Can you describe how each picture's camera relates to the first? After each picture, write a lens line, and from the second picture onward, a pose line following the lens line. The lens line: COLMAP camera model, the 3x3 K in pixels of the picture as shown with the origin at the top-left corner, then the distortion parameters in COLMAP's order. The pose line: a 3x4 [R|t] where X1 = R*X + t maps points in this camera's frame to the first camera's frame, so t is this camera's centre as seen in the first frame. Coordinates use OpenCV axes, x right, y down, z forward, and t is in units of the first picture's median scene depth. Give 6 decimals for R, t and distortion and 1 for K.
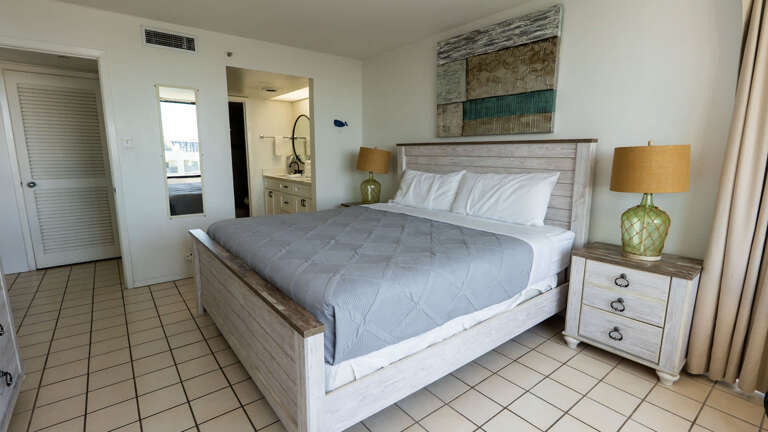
lens RADIAL K [[355.7, 0, 387.5], [0, 355.7, 216.0], [0, 0, 1]] dist [-0.005675, 0.000945]
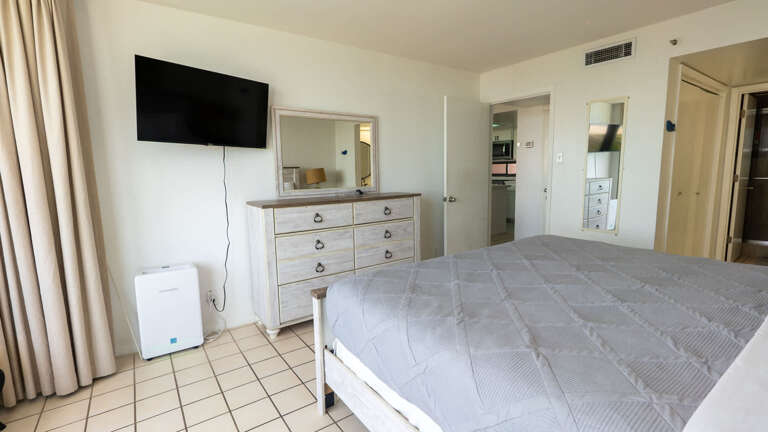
lens RADIAL K [[355.7, 0, 386.0], [0, 355.7, 215.4], [0, 0, 1]] dist [-0.005675, 0.000945]
pose [[-0.051974, 0.126541, -0.990599, 0.476806], [-0.153451, 0.979147, 0.133130, -0.092919], [0.986788, 0.158928, -0.031472, 0.507271]]
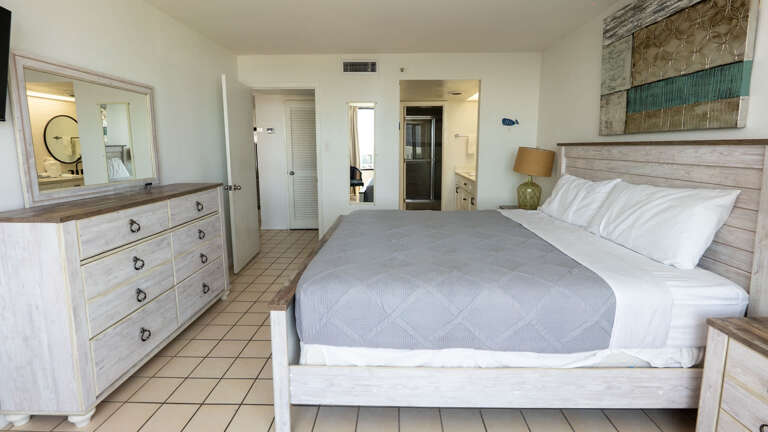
lens RADIAL K [[355.7, 0, 393.9], [0, 355.7, 195.1], [0, 0, 1]] dist [-0.005675, 0.000945]
pose [[0.771107, 0.079532, -0.631719, 0.349493], [-0.104532, 0.994519, -0.002389, -0.042579], [0.628066, 0.067877, 0.775194, 0.111029]]
